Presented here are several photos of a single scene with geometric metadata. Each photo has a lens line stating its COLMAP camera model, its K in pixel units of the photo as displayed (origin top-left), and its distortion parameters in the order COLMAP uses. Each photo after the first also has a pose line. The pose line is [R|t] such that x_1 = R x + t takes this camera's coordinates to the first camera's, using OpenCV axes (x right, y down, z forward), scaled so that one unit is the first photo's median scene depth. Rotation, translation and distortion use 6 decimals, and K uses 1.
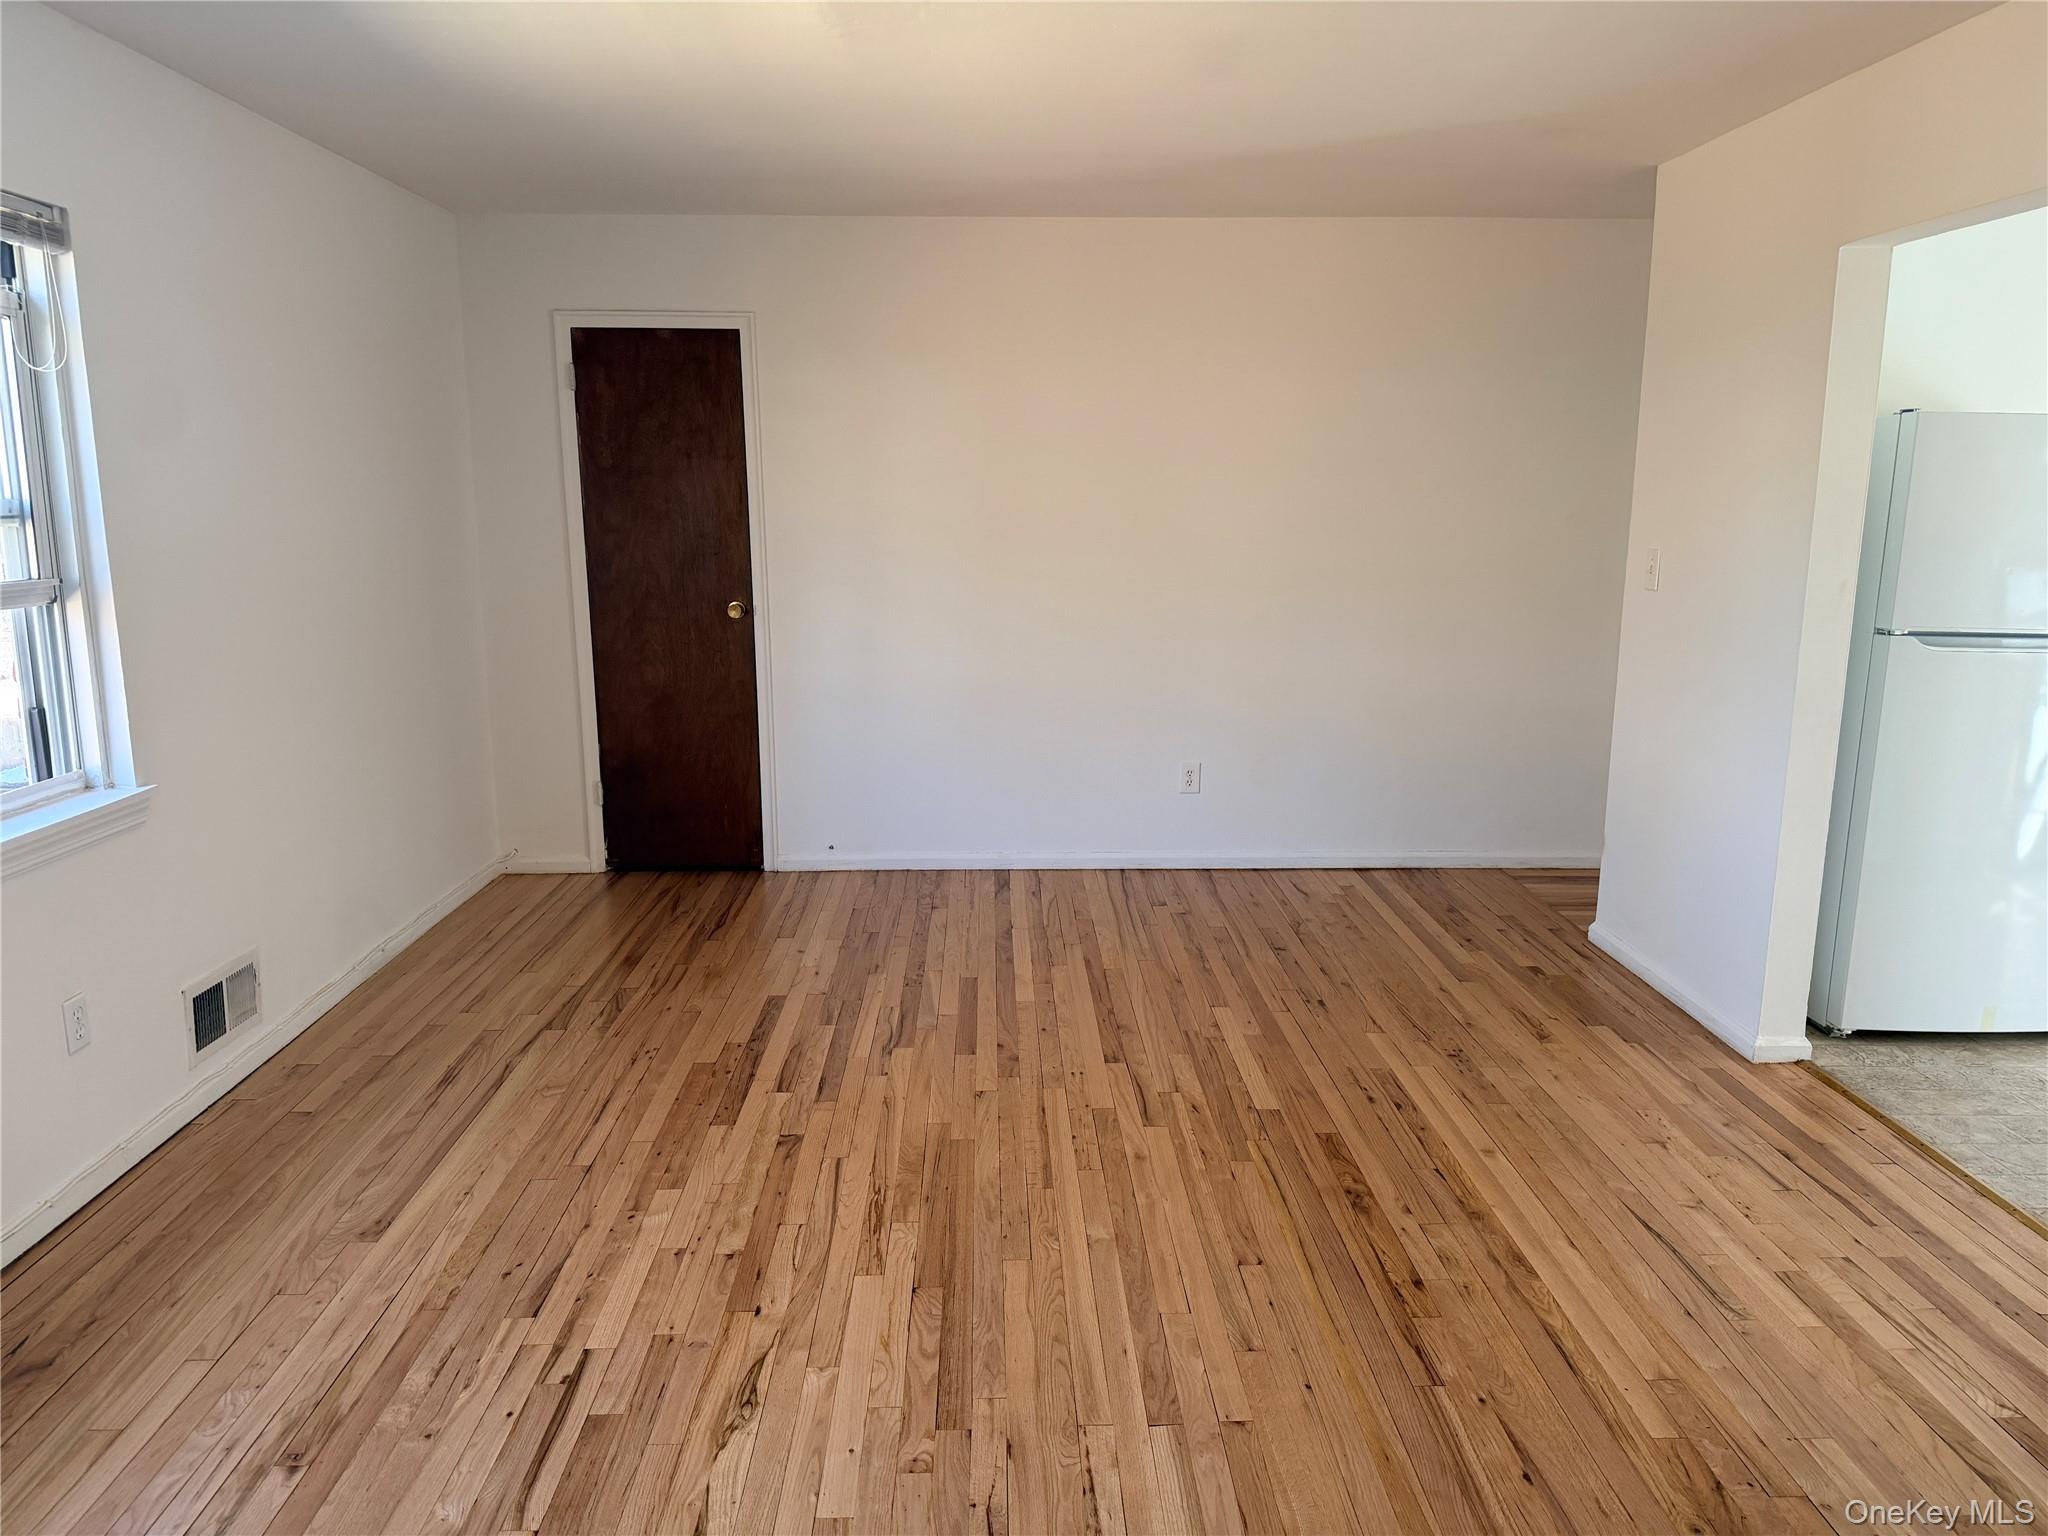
lens RADIAL K [[1437.9, 0, 1023.0], [0, 1437.9, 761.7], [0, 0, 1]] dist [0.065159, -0.078316]
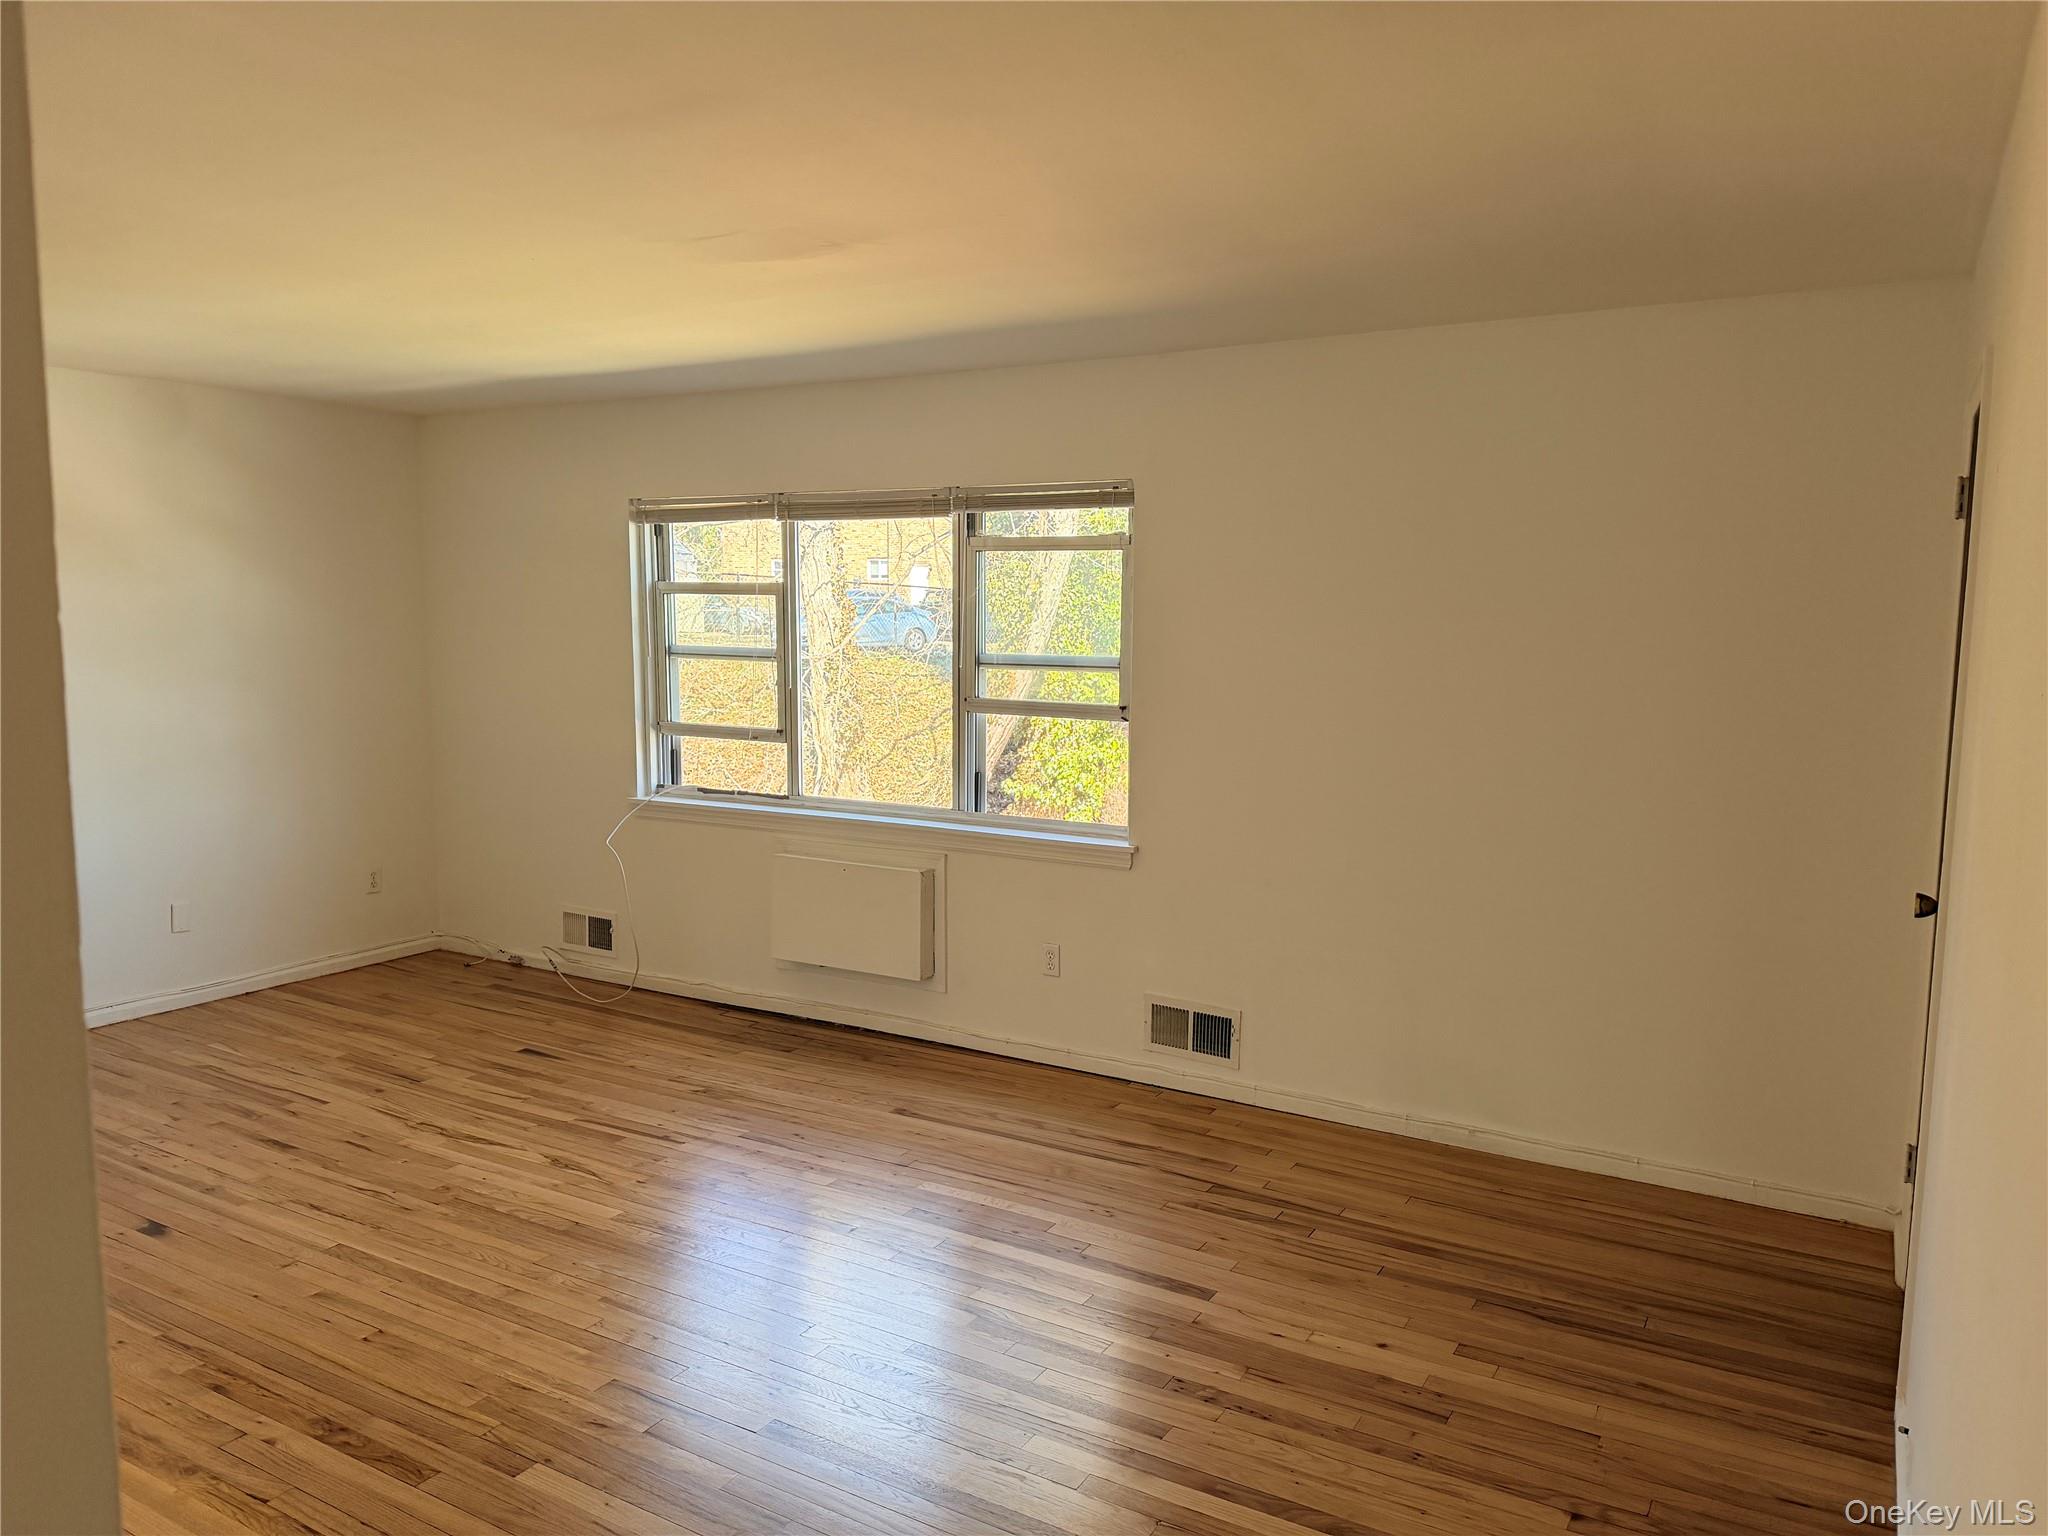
lens RADIAL K [[1437.9, 0, 1027.6], [0, 1437.9, 761.1], [0, 0, 1]] dist [0.065159, -0.078316]
pose [[-0.531398, 0.080678, -0.843272, 0.735262], [-0.168131, 0.965607, 0.198331, -0.361755], [0.830270, 0.247173, -0.499558, 1.713955]]
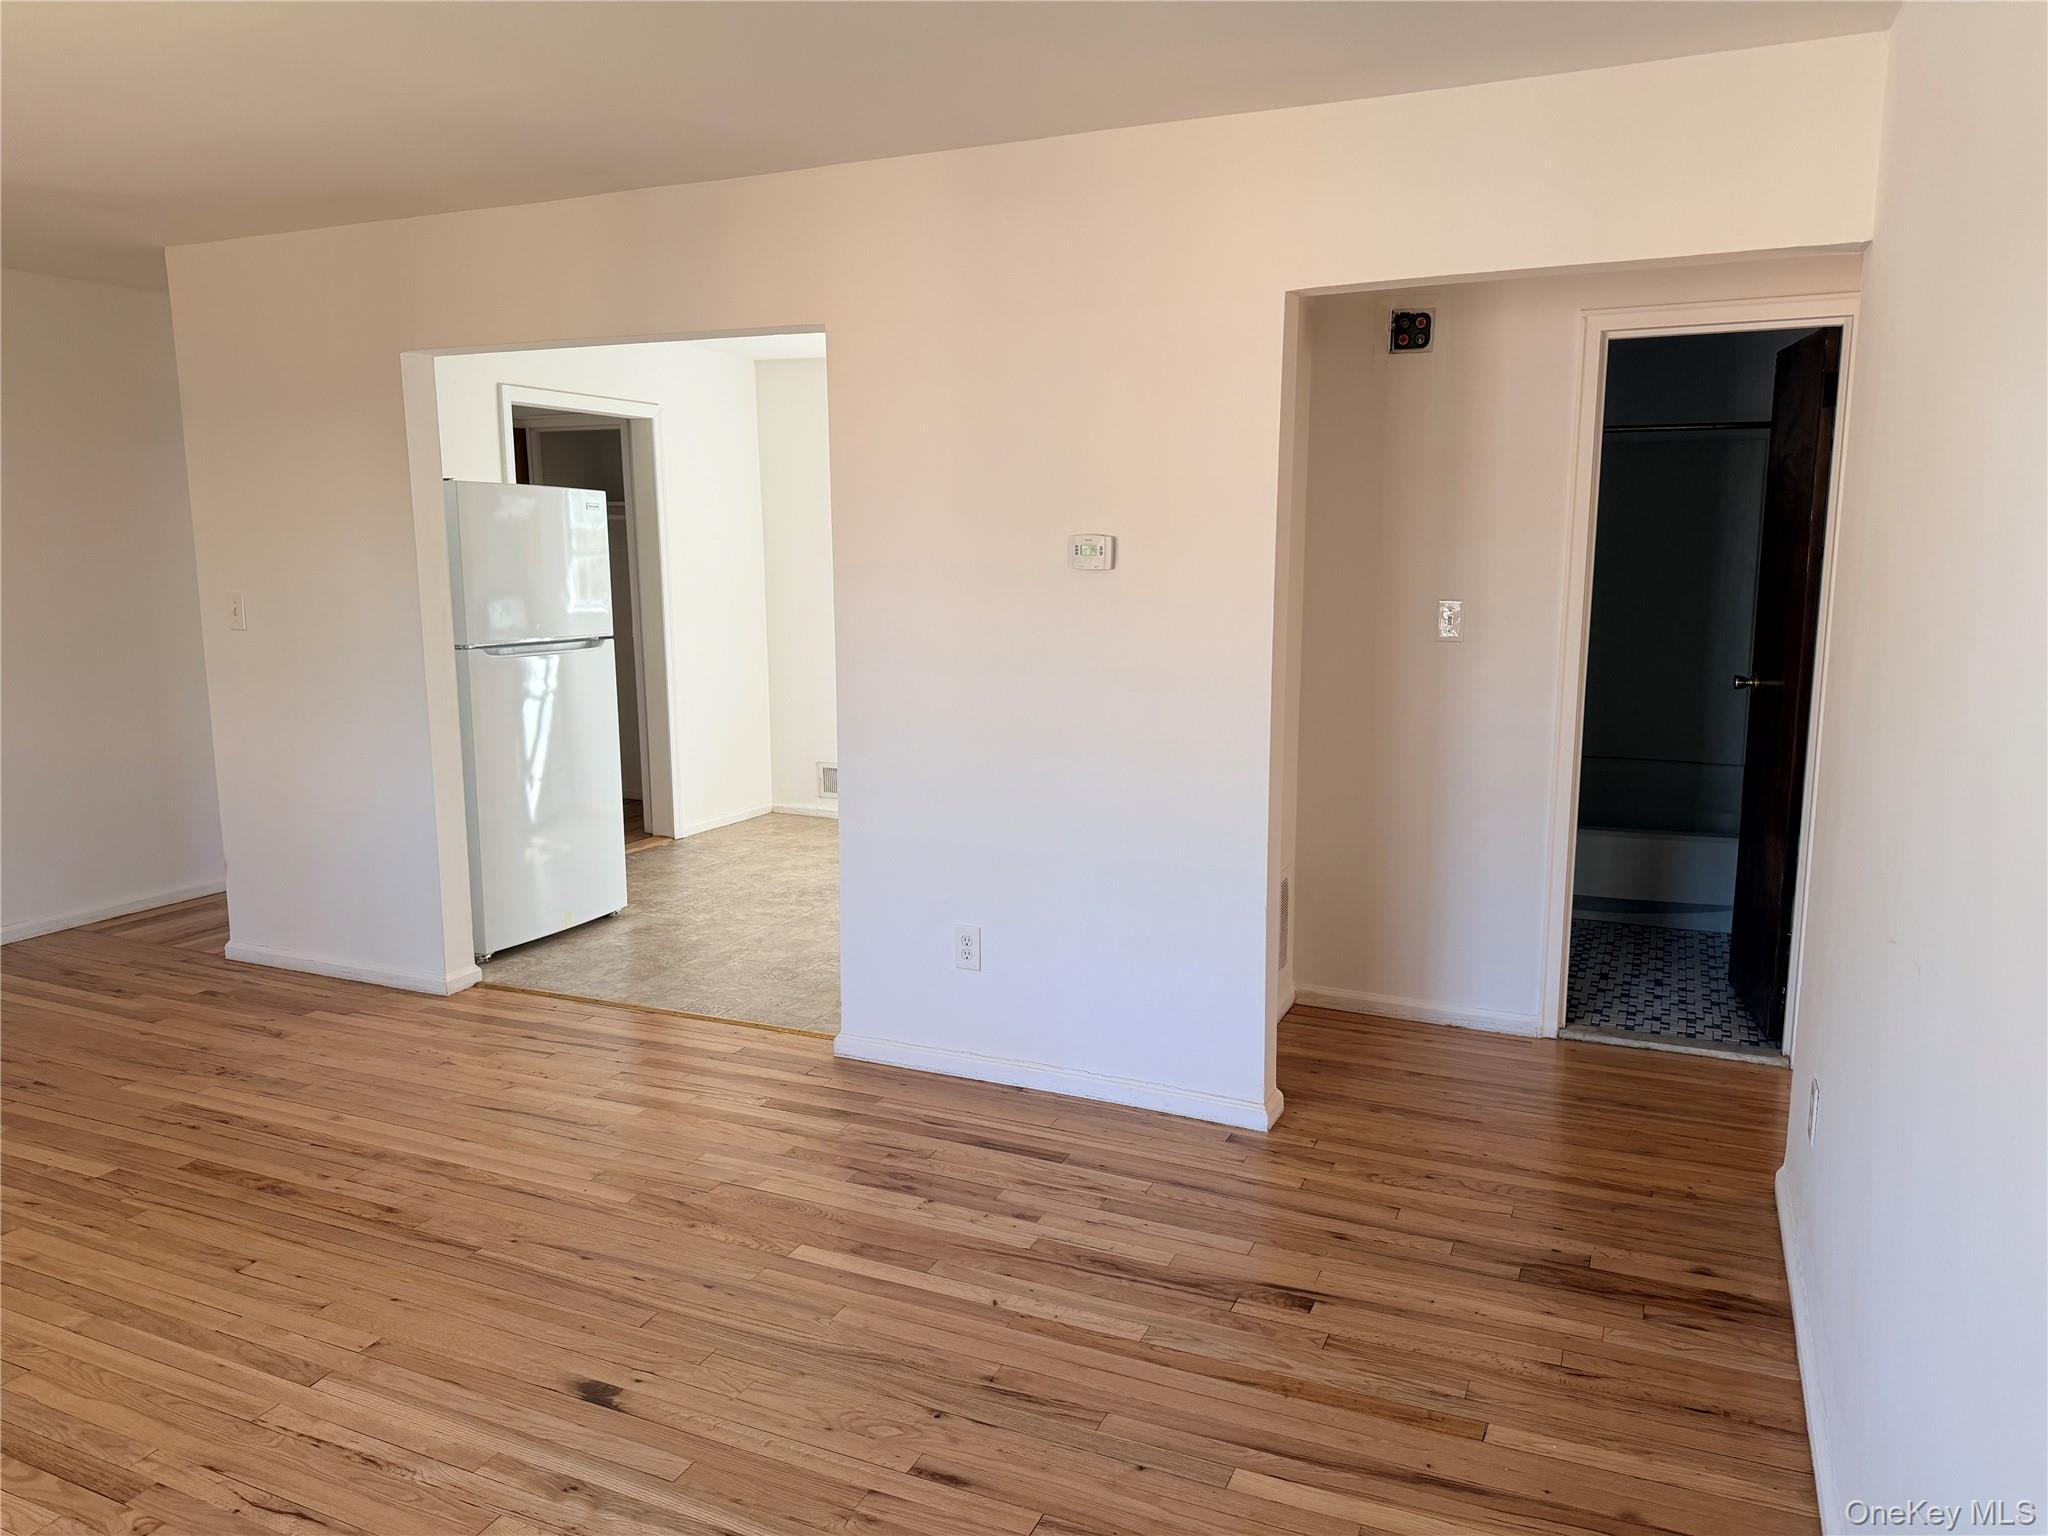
lens RADIAL K [[1437.9, 0, 1002.8], [0, 1437.9, 757.1], [0, 0, 1]] dist [0.065159, -0.078316]
pose [[0.442867, -0.140159, 0.885564, -0.445607], [0.173031, 0.982499, 0.068969, 0.002738], [-0.879732, 0.122687, 0.459368, -0.019710]]
